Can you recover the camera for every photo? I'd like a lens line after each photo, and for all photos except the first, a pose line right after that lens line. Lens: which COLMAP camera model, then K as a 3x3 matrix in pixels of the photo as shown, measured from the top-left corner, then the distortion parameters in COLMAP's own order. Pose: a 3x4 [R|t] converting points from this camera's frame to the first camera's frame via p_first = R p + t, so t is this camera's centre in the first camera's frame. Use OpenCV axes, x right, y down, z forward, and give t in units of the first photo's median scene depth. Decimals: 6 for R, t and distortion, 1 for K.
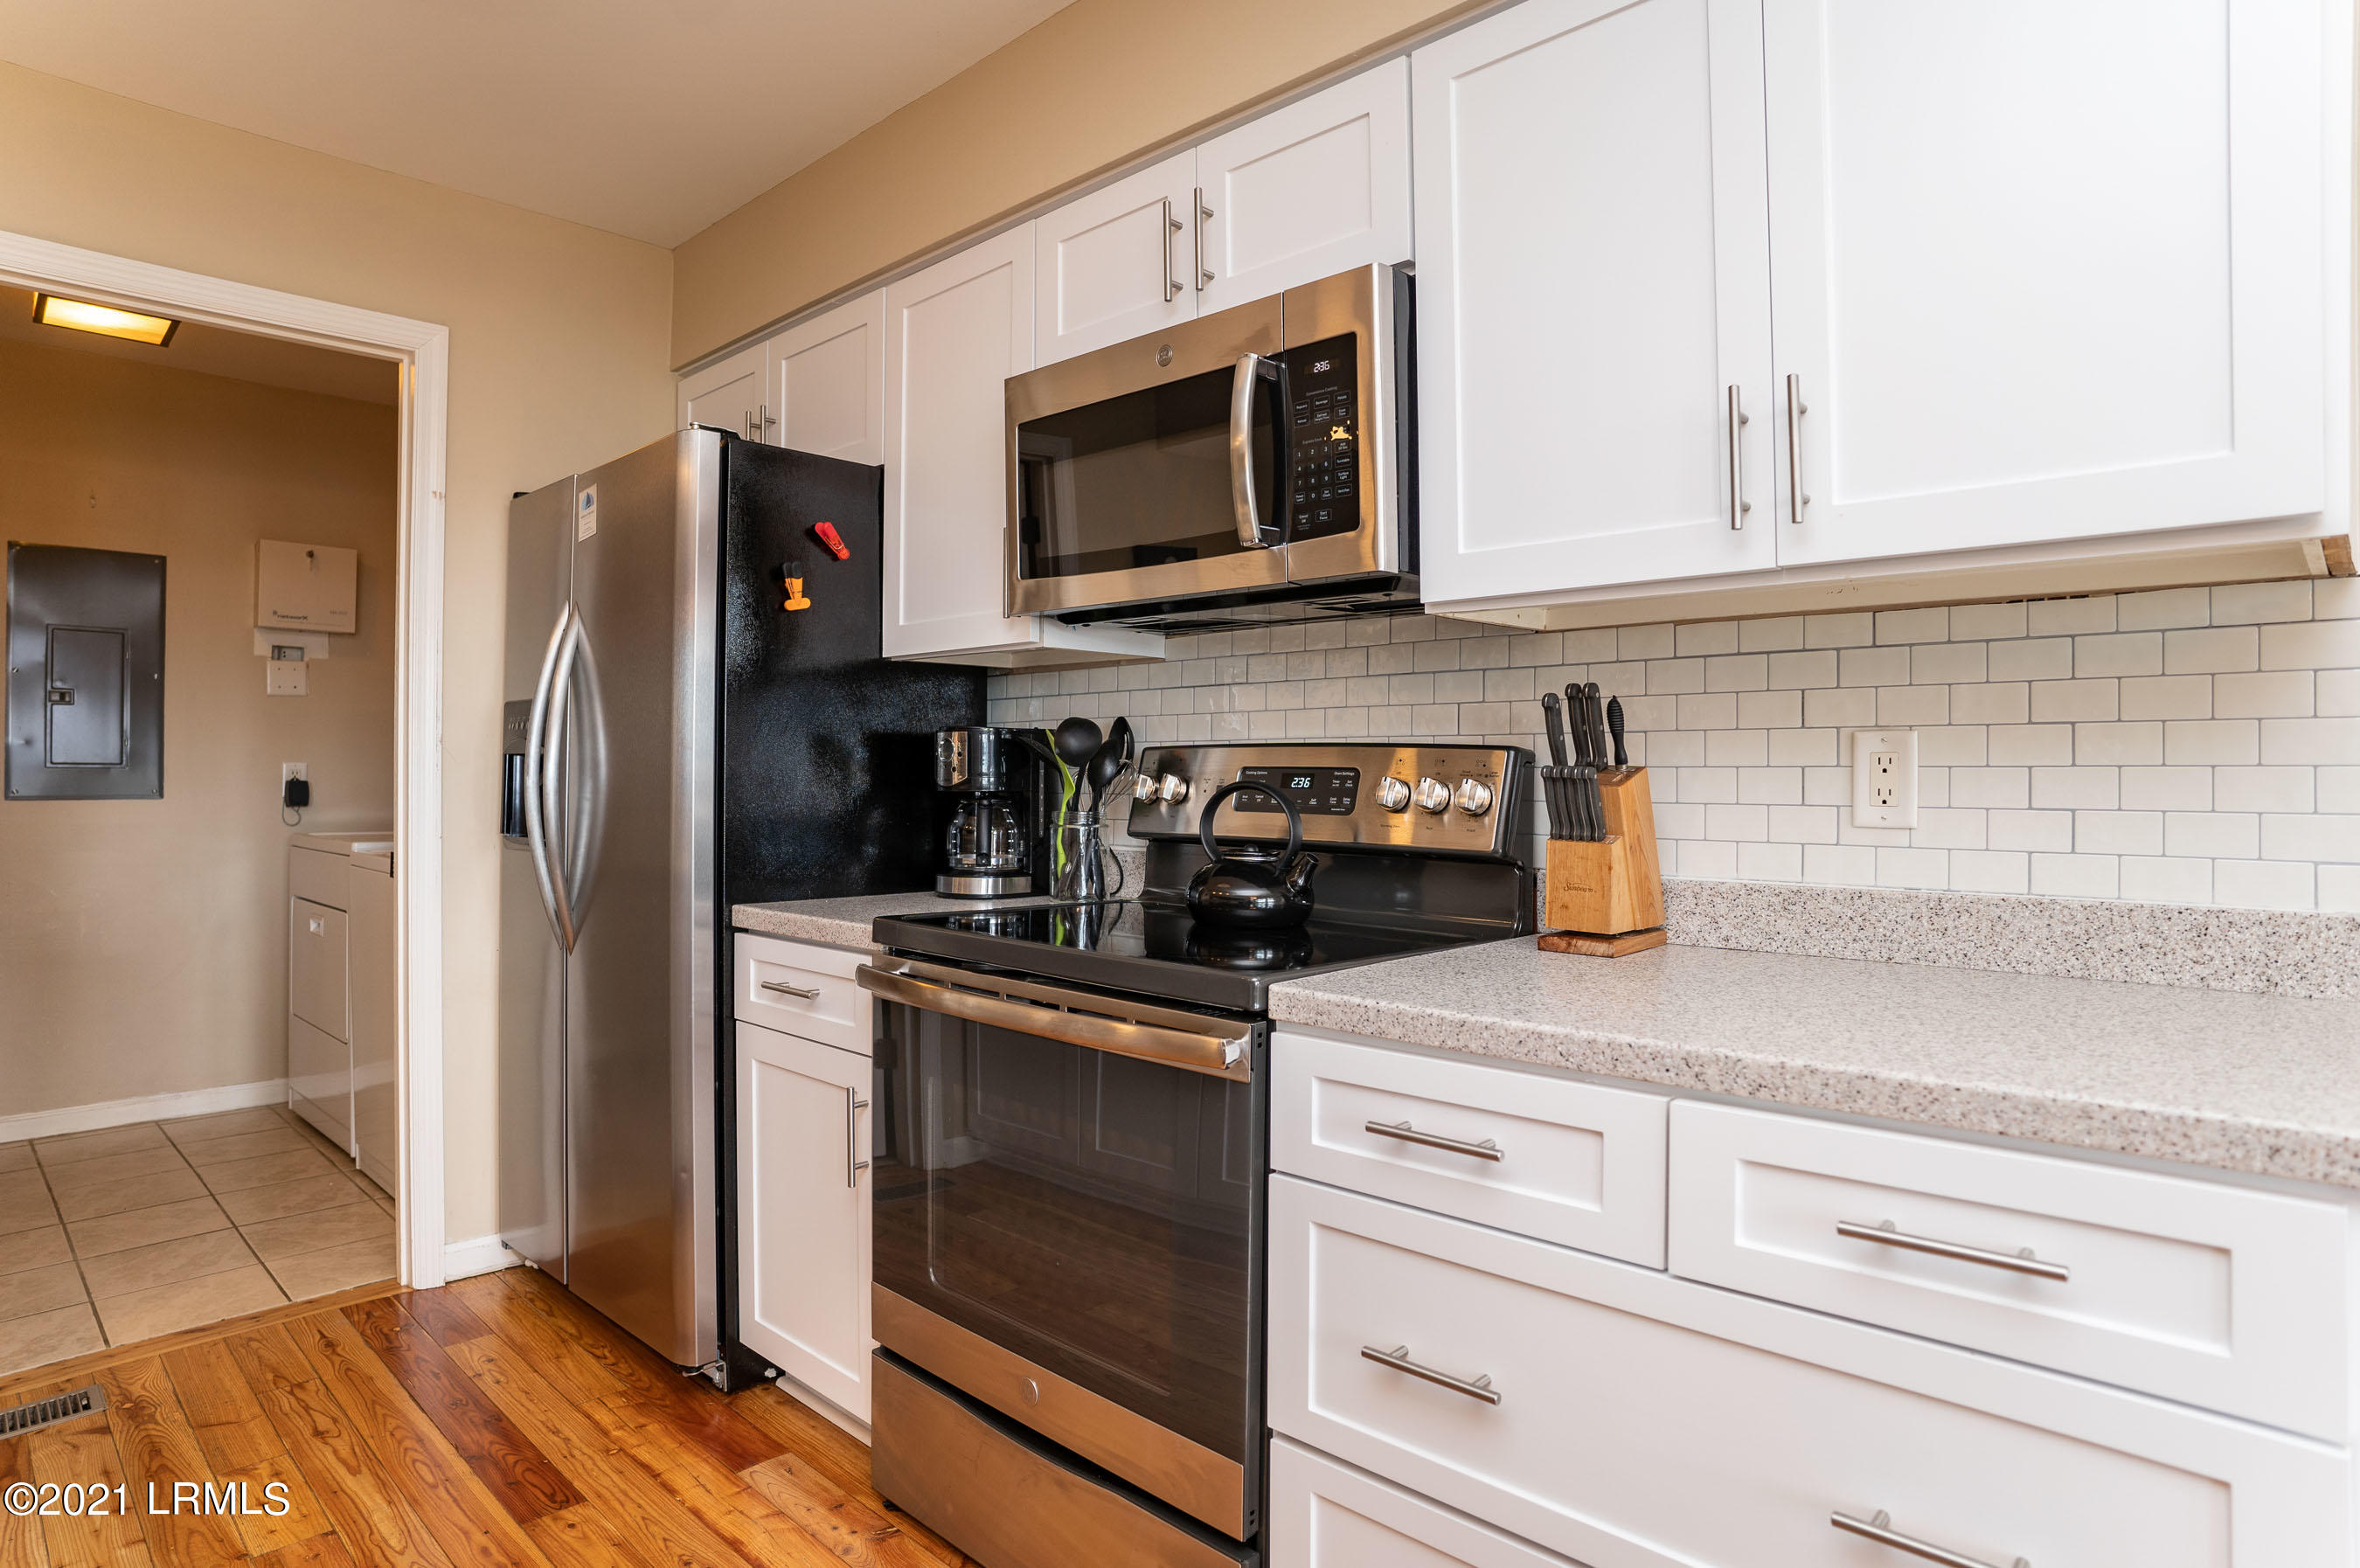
lens RADIAL K [[1256.1, 0, 1182.3], [0, 1256.1, 772.5], [0, 0, 1]] dist [-0.047229, 0.012432]
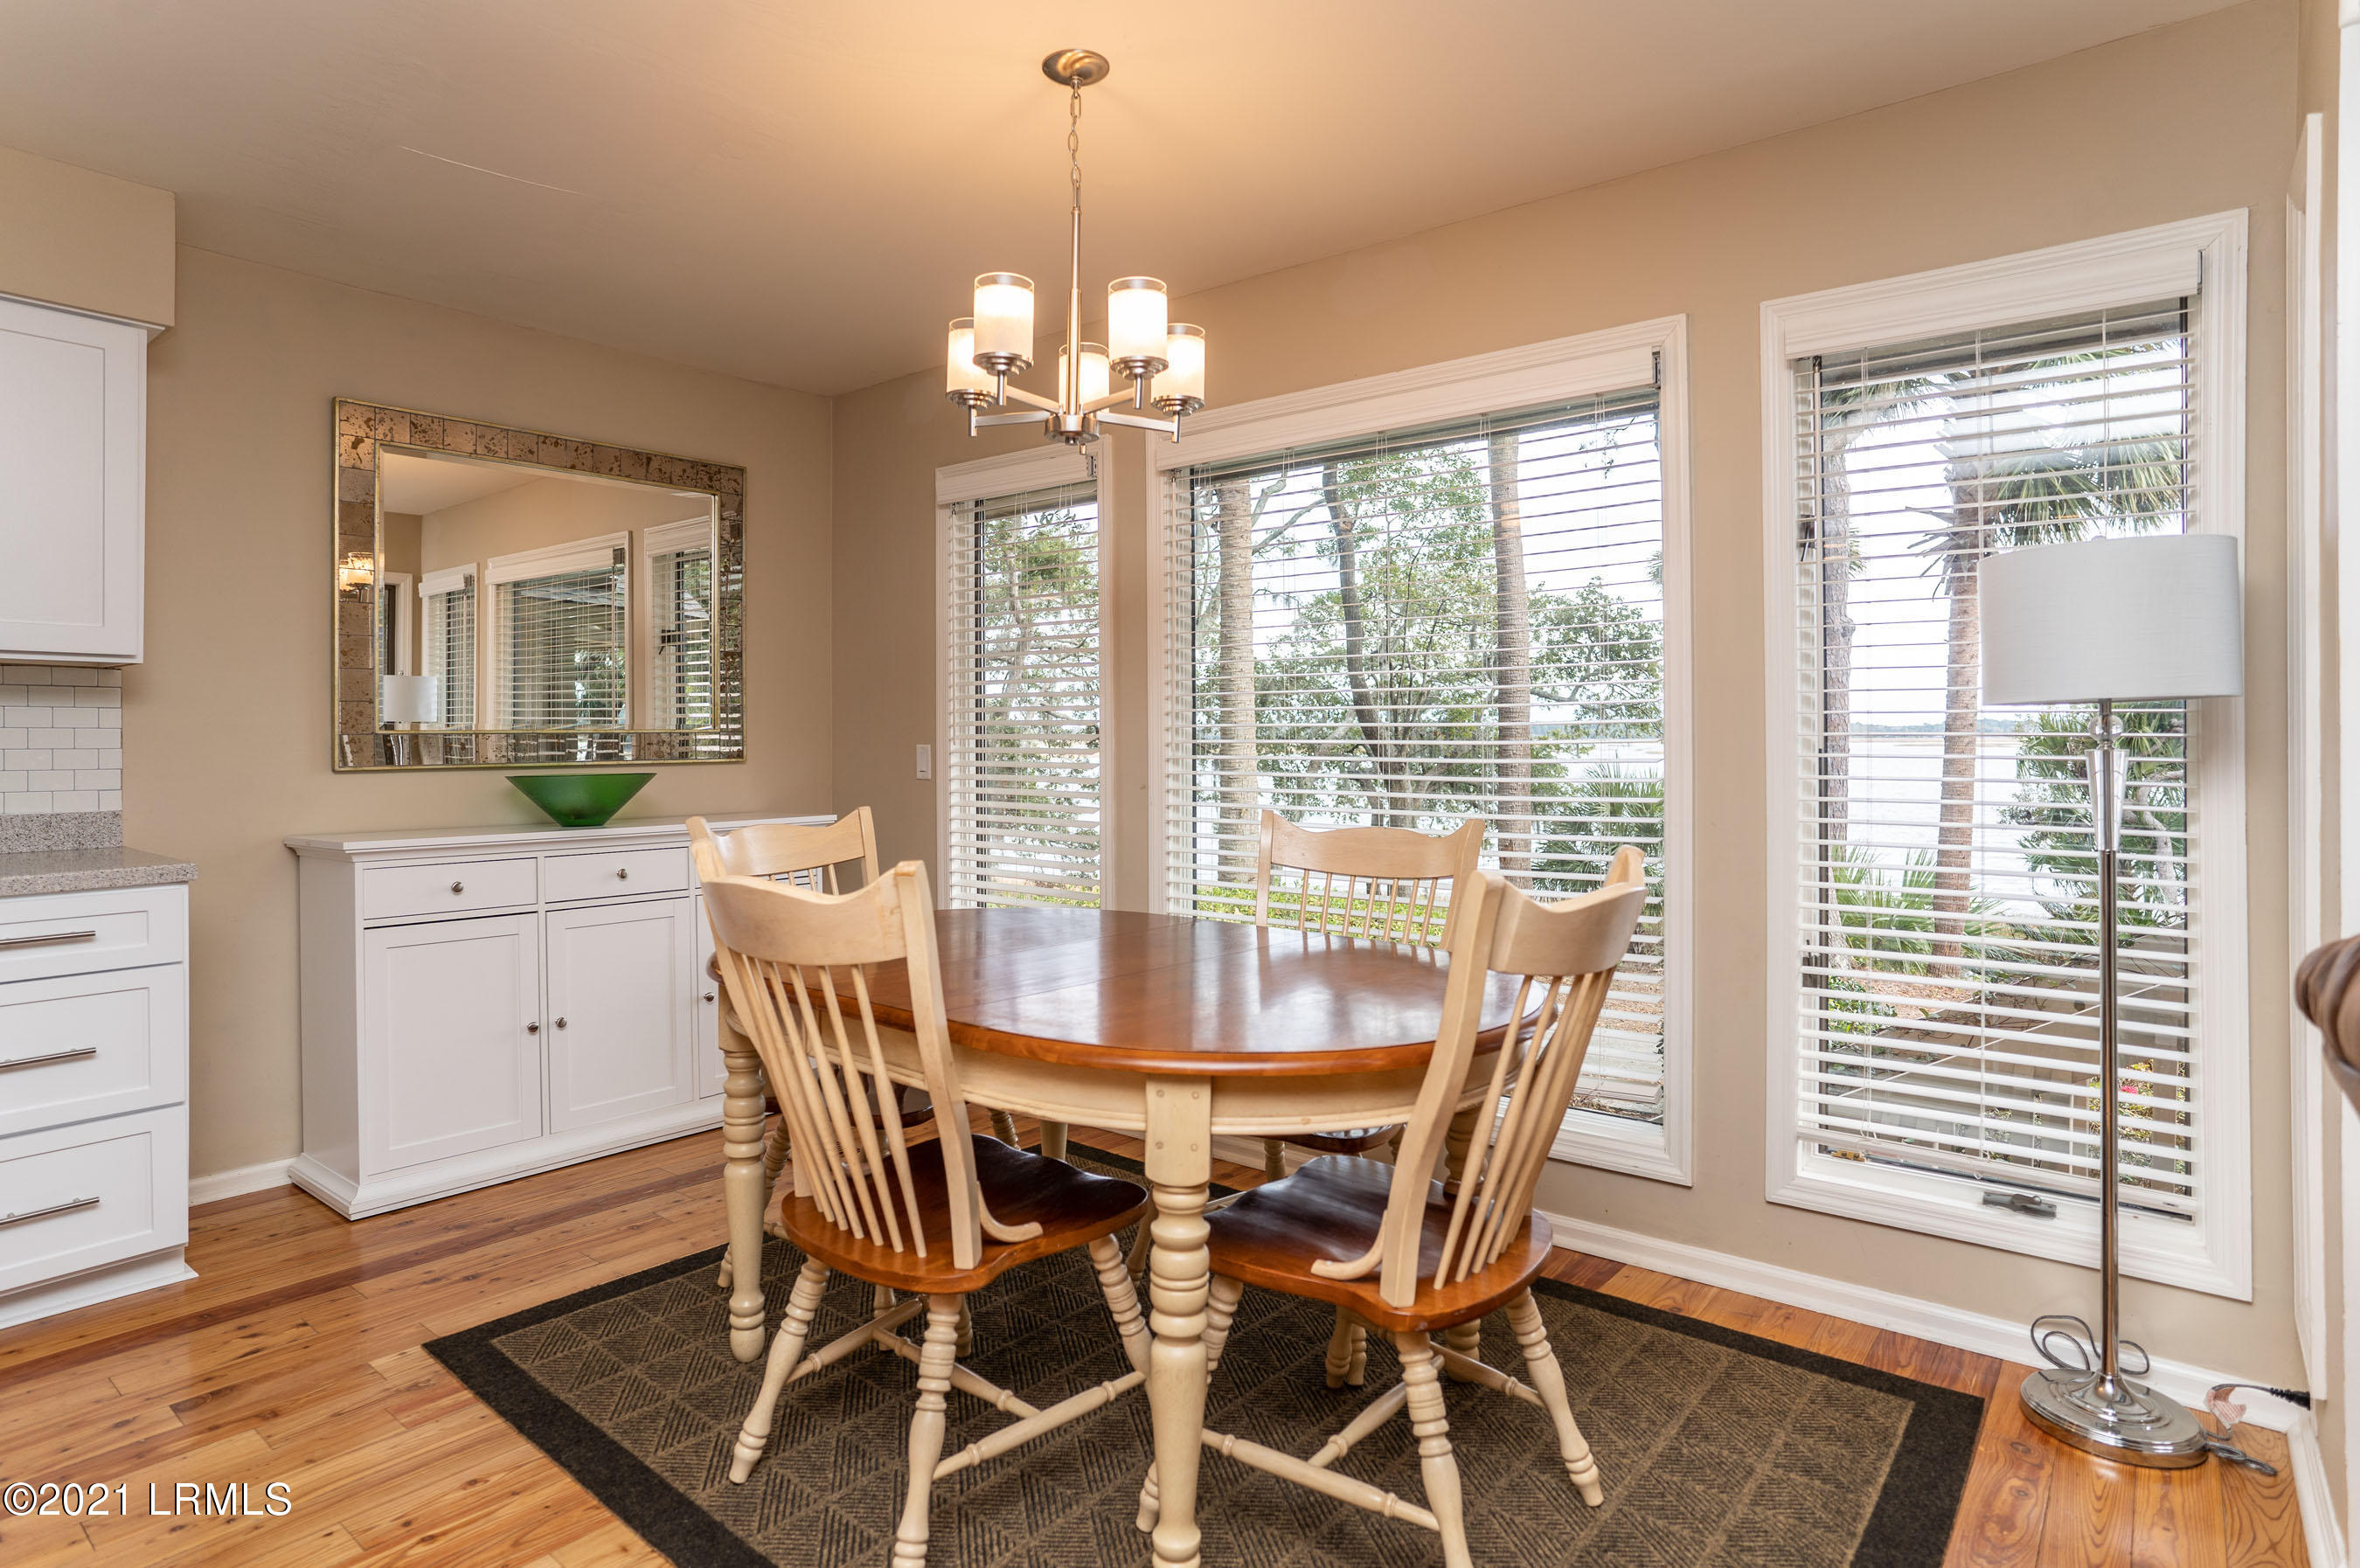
lens RADIAL K [[1256.1, 0, 1188.3], [0, 1256.1, 752.5], [0, 0, 1]] dist [-0.047229, 0.012432]
pose [[-0.087260, -0.012887, 0.996102, -1.004246], [0.001501, 0.999913, 0.013068, -0.016810], [-0.996184, 0.002636, -0.087233, -0.563967]]
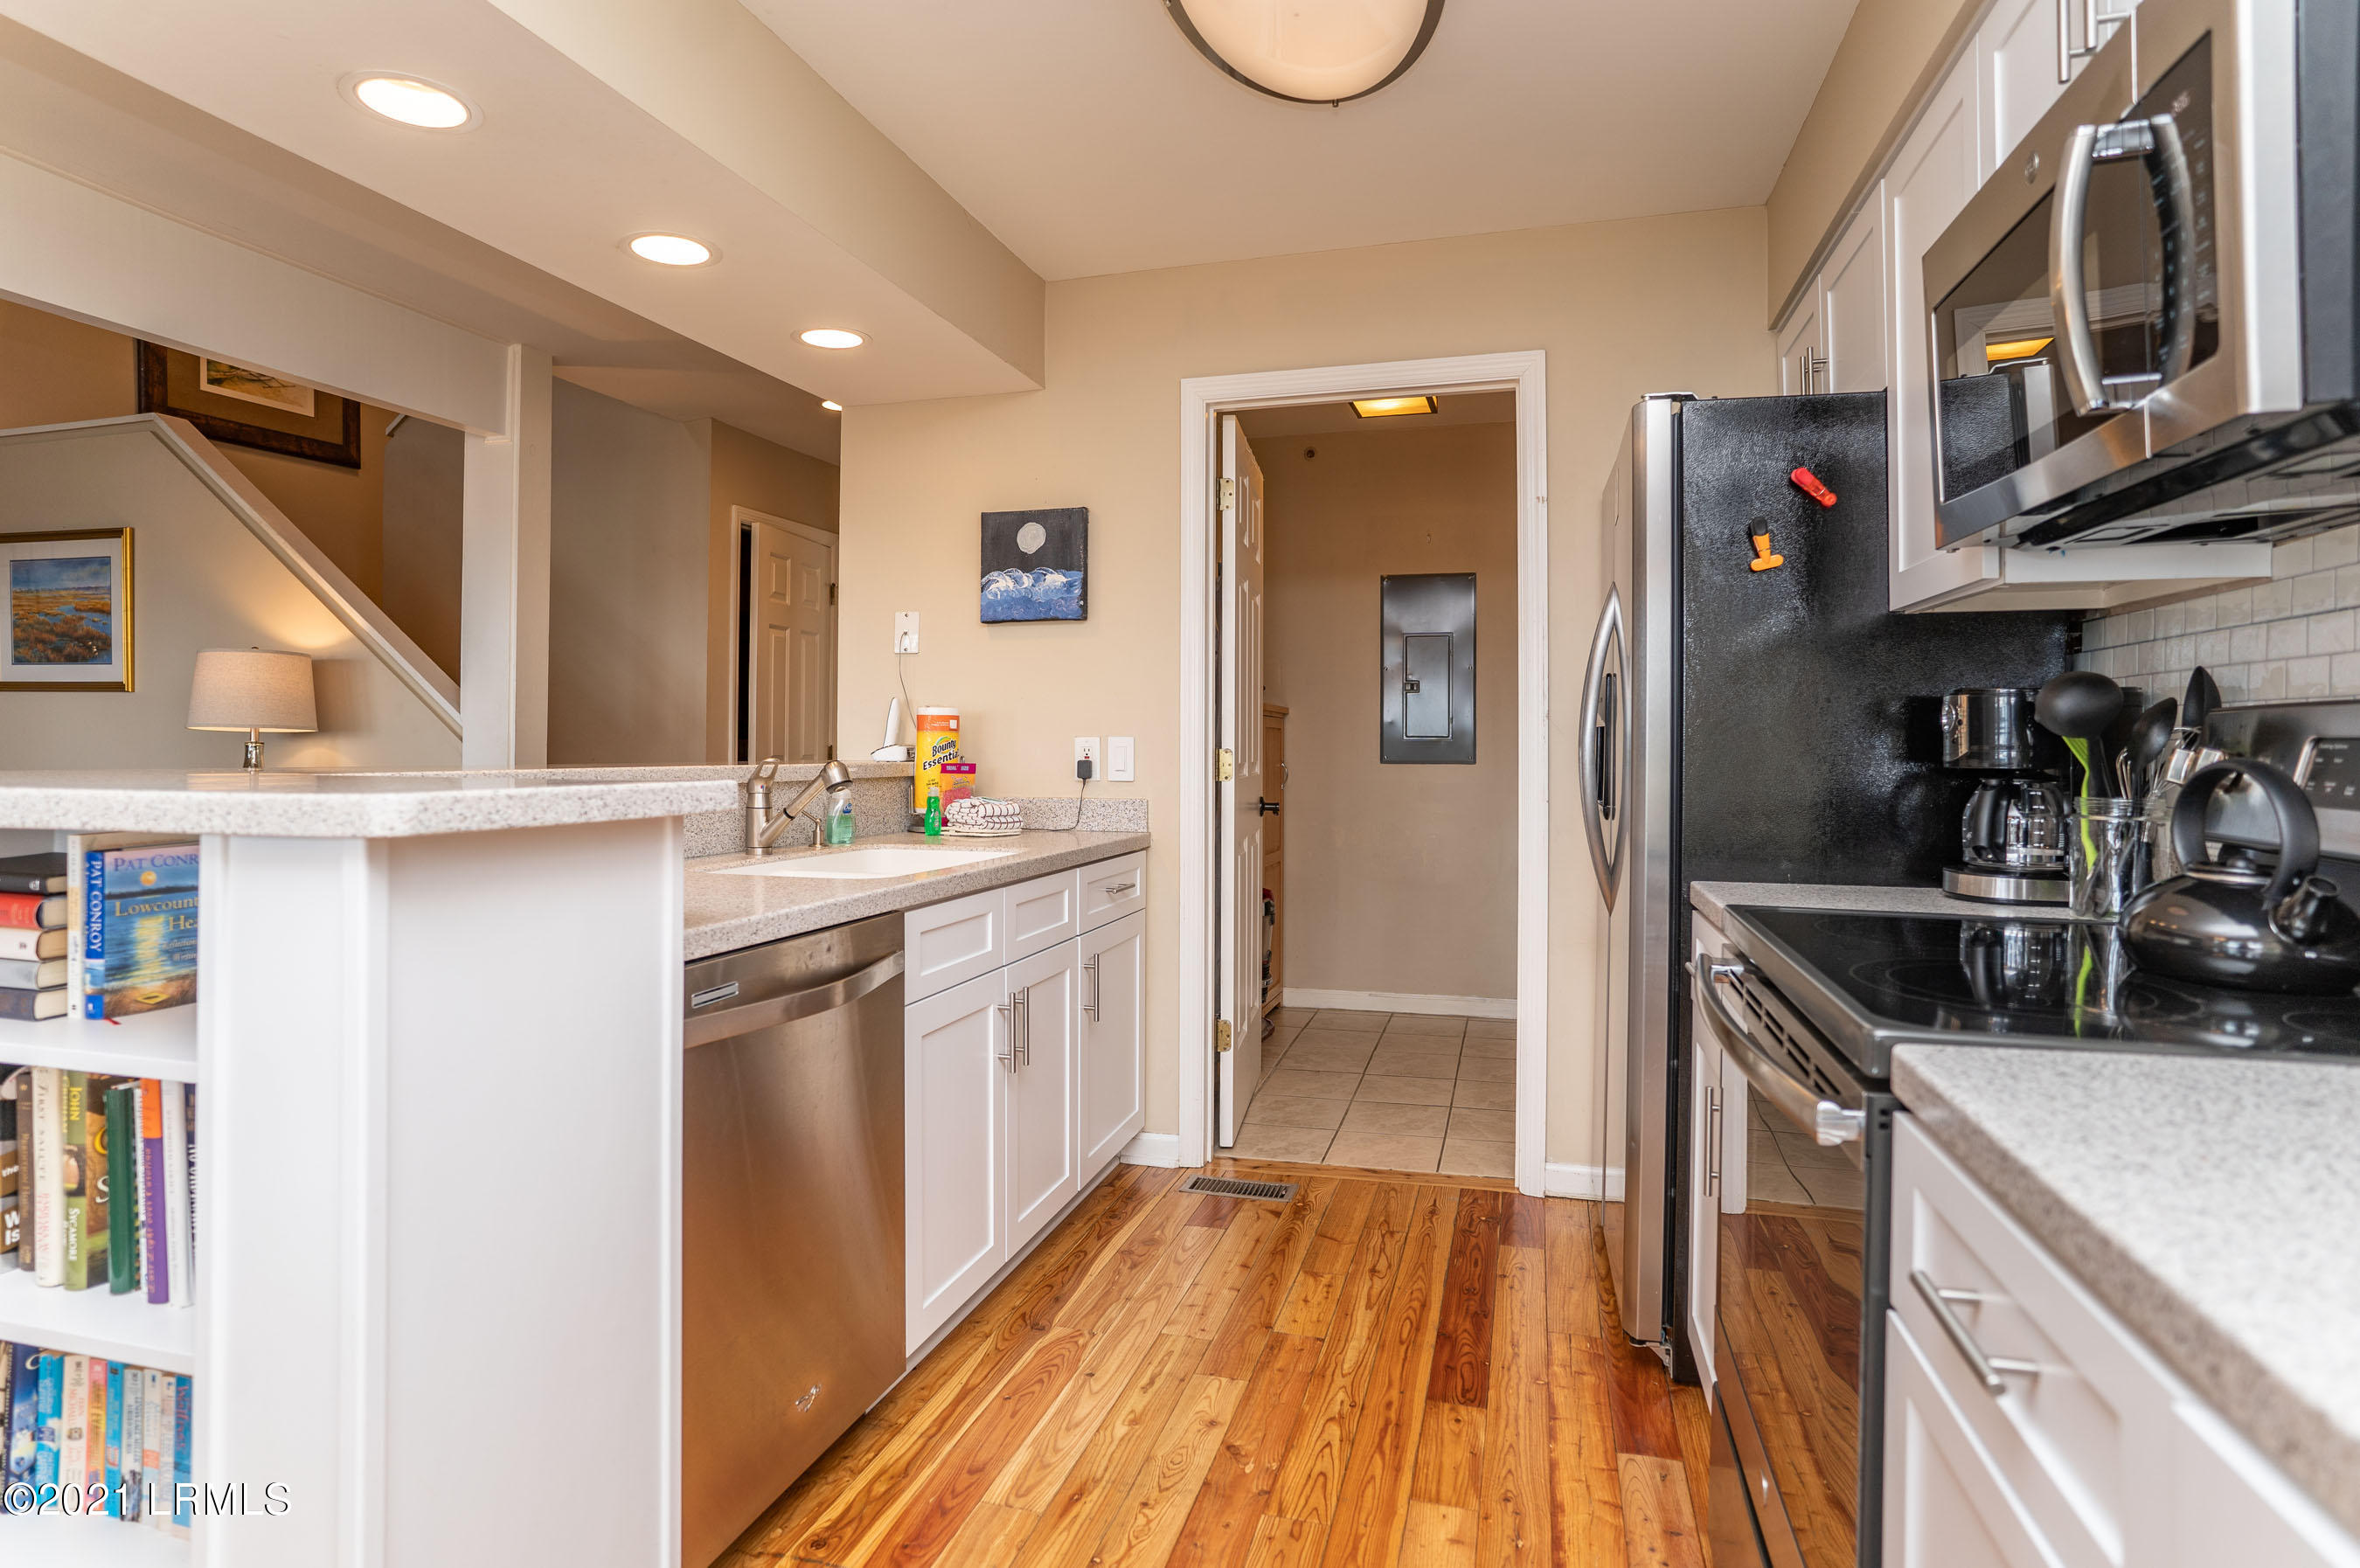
lens RADIAL K [[1256.1, 0, 1207.3], [0, 1256.1, 738.0], [0, 0, 1]] dist [-0.047229, 0.012432]
pose [[0.497812, -0.003653, -0.867277, 0.312772], [-0.002497, 0.999981, -0.005646, 0.001510], [0.867281, 0.004977, 0.497793, 0.205599]]
